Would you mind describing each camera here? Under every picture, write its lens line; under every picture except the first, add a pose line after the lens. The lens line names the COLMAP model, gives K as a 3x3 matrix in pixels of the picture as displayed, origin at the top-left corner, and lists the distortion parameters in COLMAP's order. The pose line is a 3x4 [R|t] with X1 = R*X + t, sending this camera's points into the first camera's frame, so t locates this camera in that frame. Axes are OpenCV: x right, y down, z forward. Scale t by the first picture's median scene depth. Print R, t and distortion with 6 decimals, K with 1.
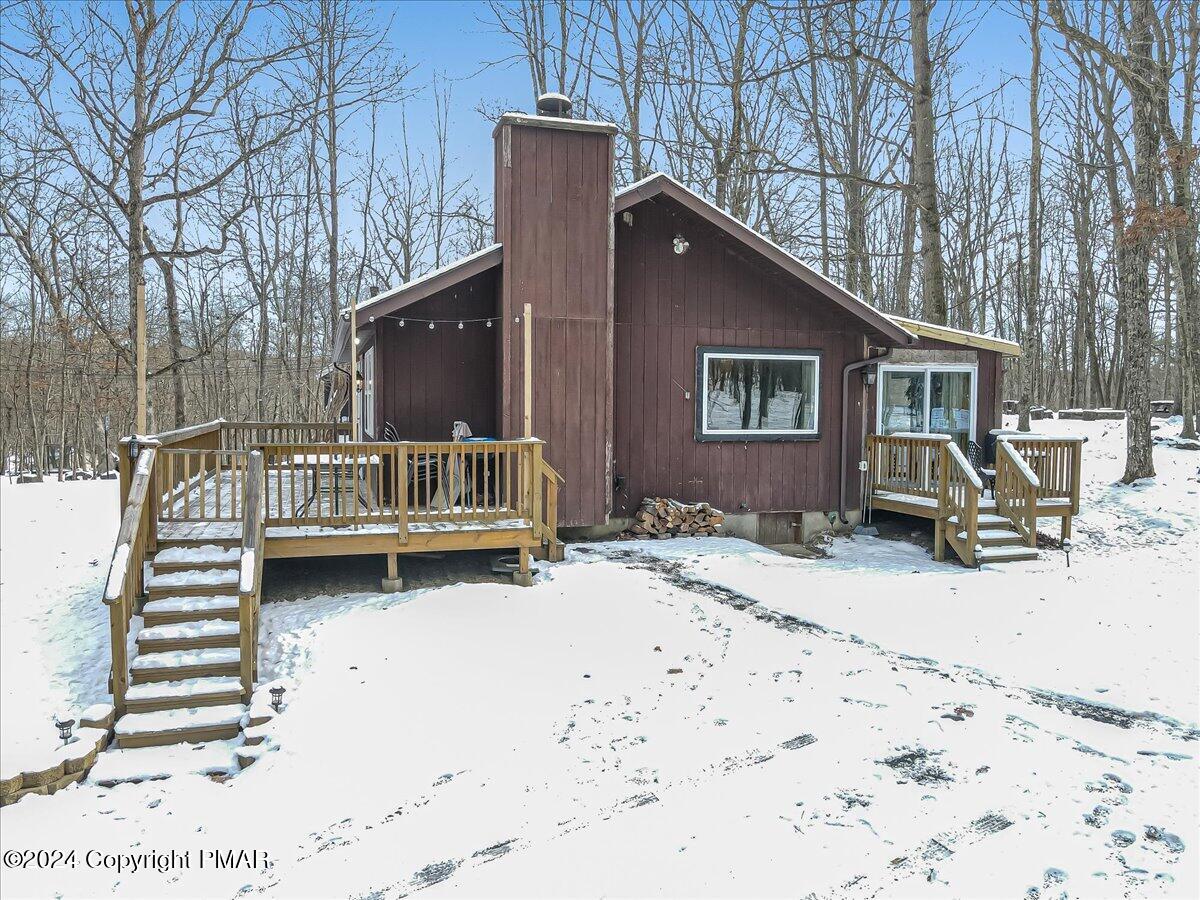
lens RADIAL K [[895.1, 0, 600.0], [0, 895.1, 450.0], [0, 0, 1]] dist [0.005441, 0.009784]
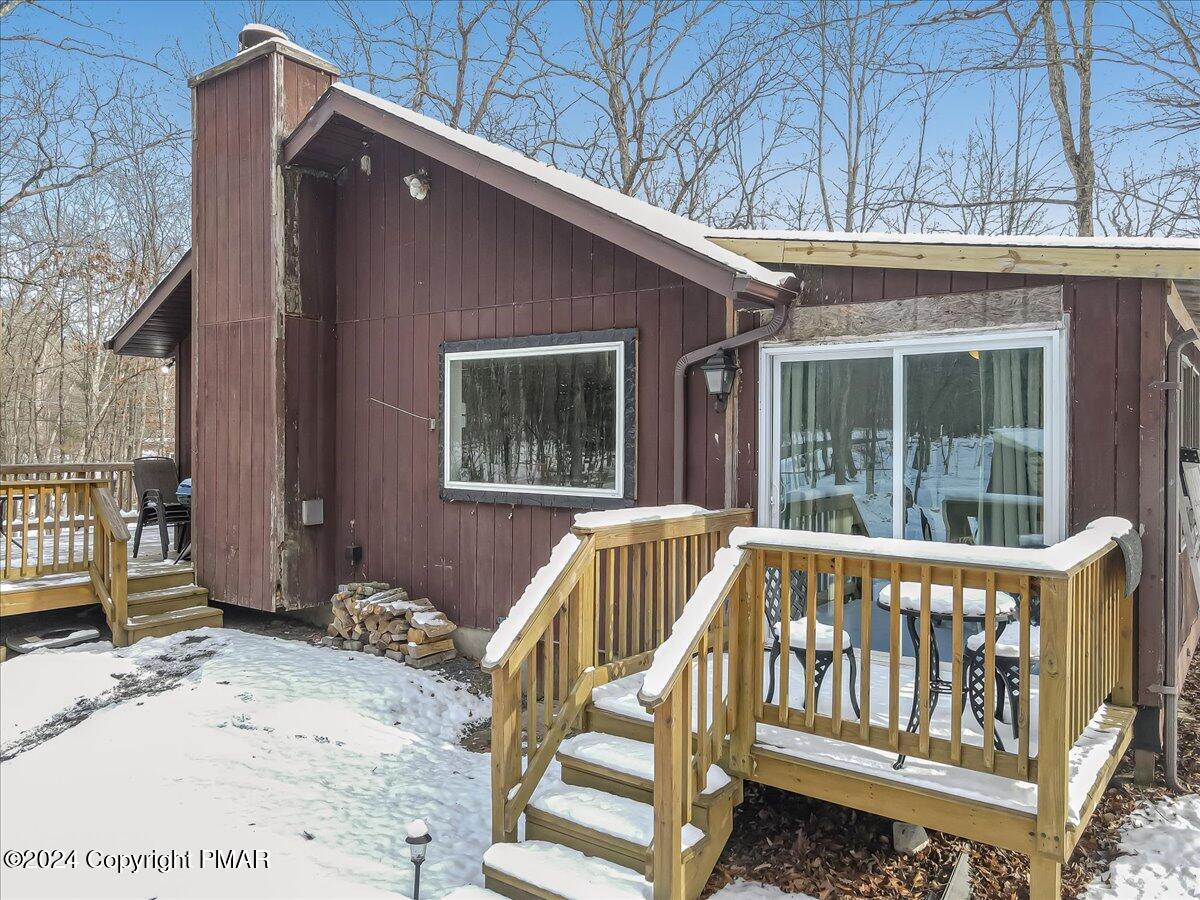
lens RADIAL K [[895.1, 0, 600.0], [0, 895.1, 450.0], [0, 0, 1]] dist [0.005441, 0.009784]
pose [[0.590287, 0.005168, -0.807177, 0.648957], [-0.053866, 0.998003, -0.033002, -0.028452], [0.805394, 0.062960, 0.589387, 0.716857]]
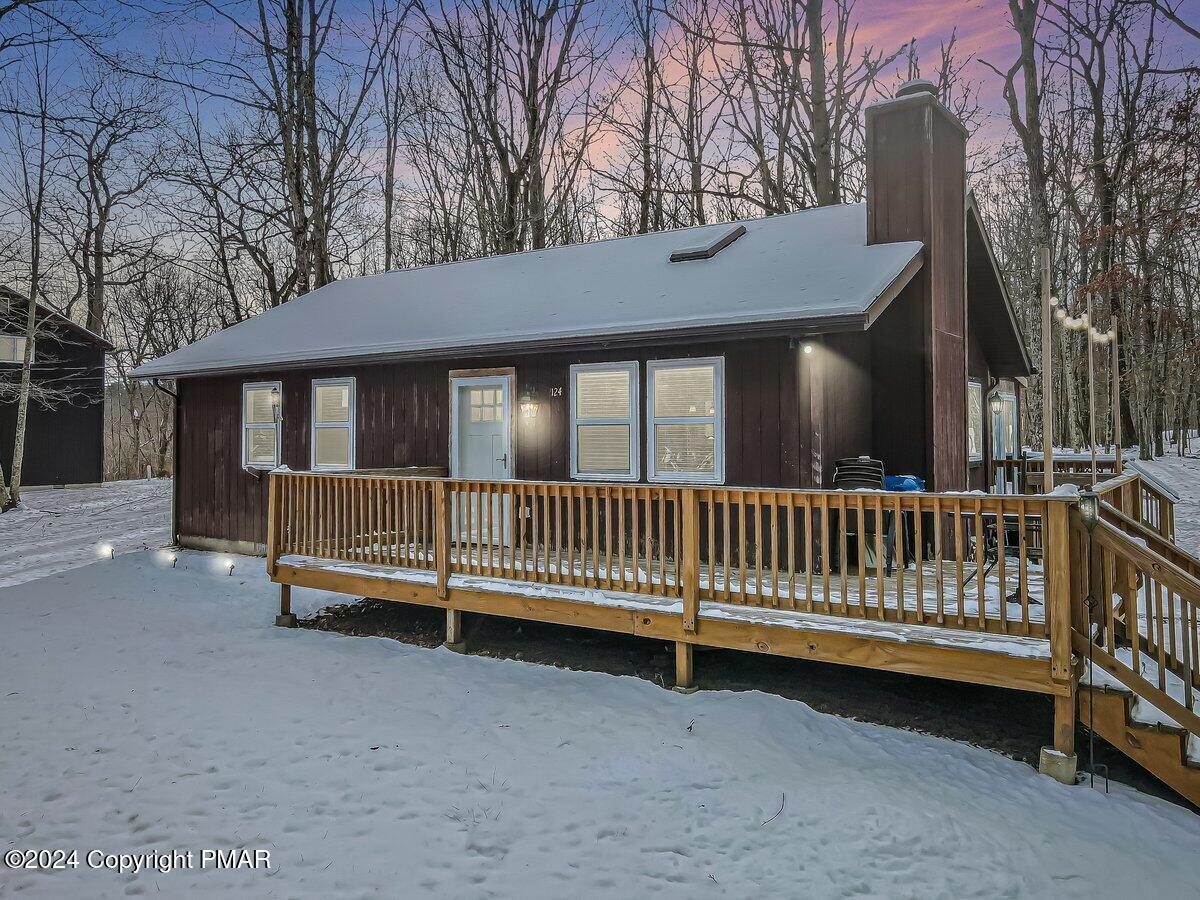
lens RADIAL K [[926.1, 0, 602.9], [0, 926.1, 405.1], [0, 0, 1]] dist [0.002180, 0.005963]
pose [[0.786069, 0.007214, 0.618097, -0.758758], [0.045323, 0.996568, -0.069270, -0.028220], [-0.616475, 0.082465, 0.783044, 0.451692]]
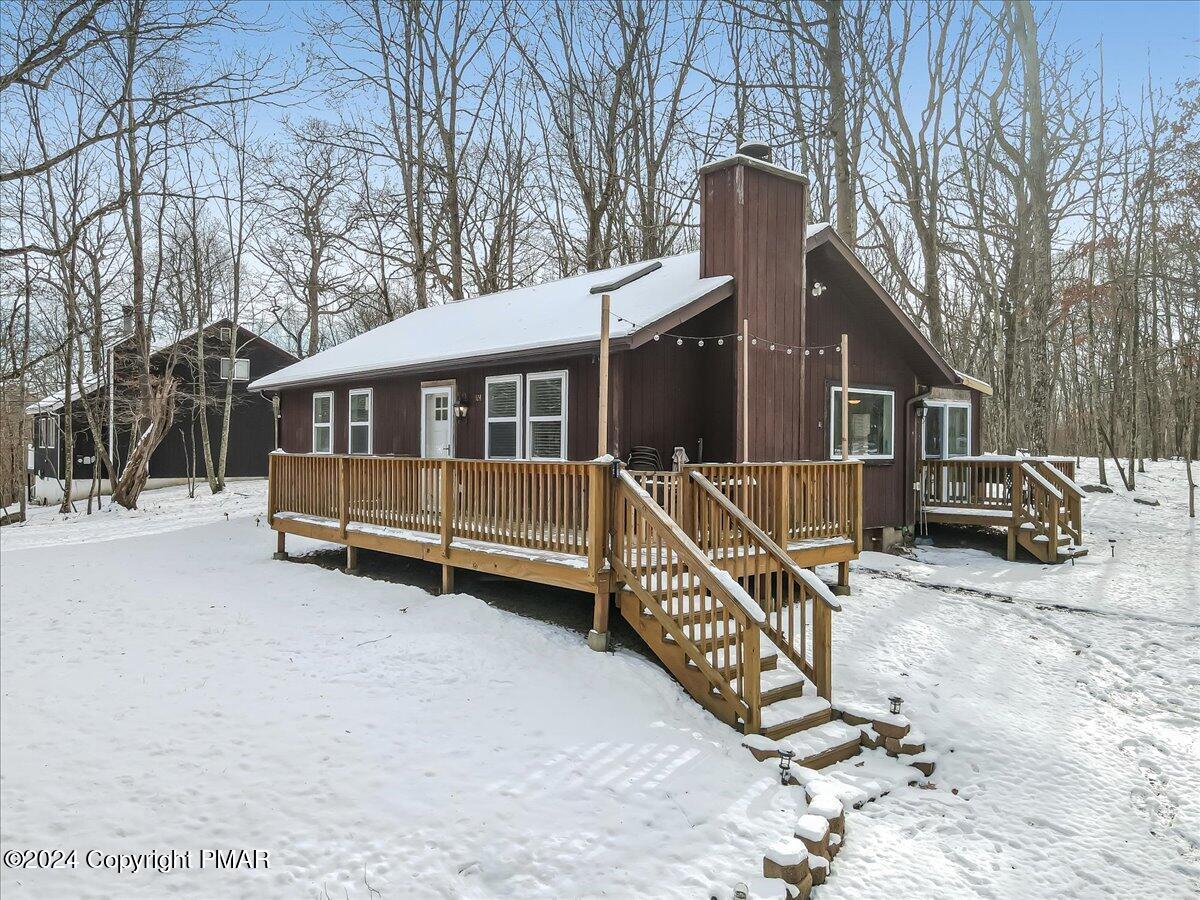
lens RADIAL K [[895.1, 0, 600.0], [0, 895.1, 450.0], [0, 0, 1]] dist [0.005441, 0.009784]
pose [[0.912595, -0.005300, 0.408831, -0.586613], [0.024328, 0.998848, -0.041355, 0.009488], [-0.408141, 0.047686, 0.911673, 0.106998]]
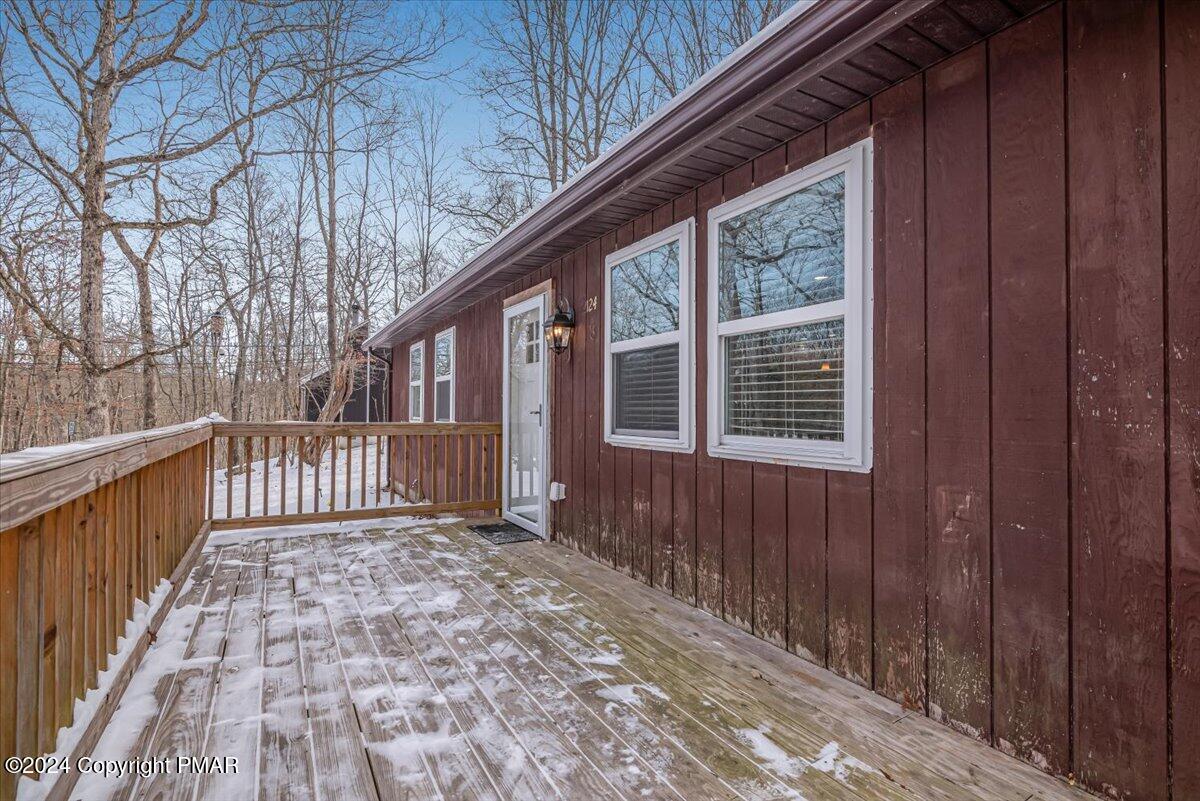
lens RADIAL K [[543.3, 0, 600.0], [0, 543.3, 400.5], [0, 0, 1]] dist [-0.008657, 0.000358]
pose [[0.970574, -0.000439, 0.240803, -0.357668], [0.017766, 0.997403, -0.069790, -0.024072], [-0.240147, 0.072015, 0.968062, 0.823087]]
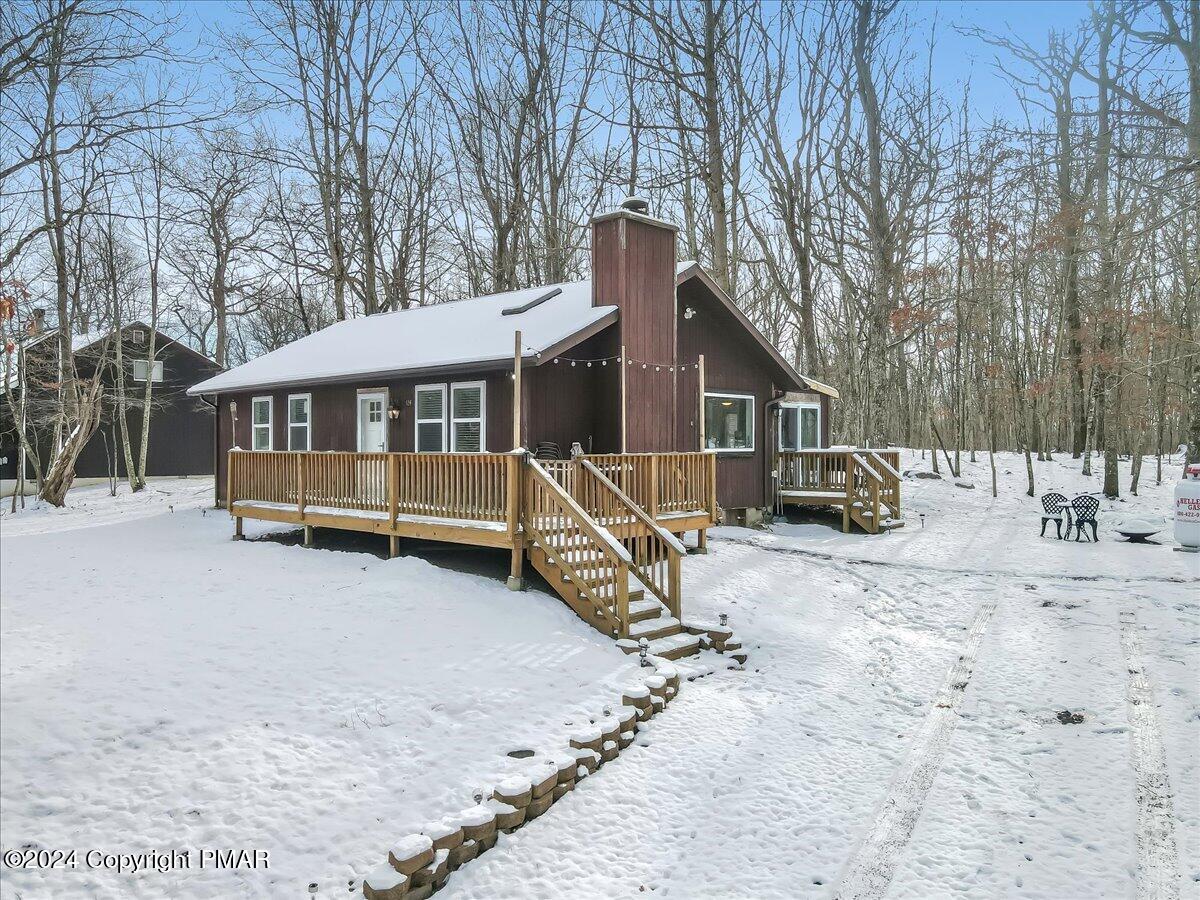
lens RADIAL K [[905.1, 0, 601.8], [0, 905.1, 442.8], [0, 0, 1]] dist [0.002792, 0.005648]
pose [[0.864046, -0.009626, 0.503320, -0.690763], [0.036653, 0.998367, -0.043828, 0.022652], [-0.502076, 0.056317, 0.862988, -0.103077]]
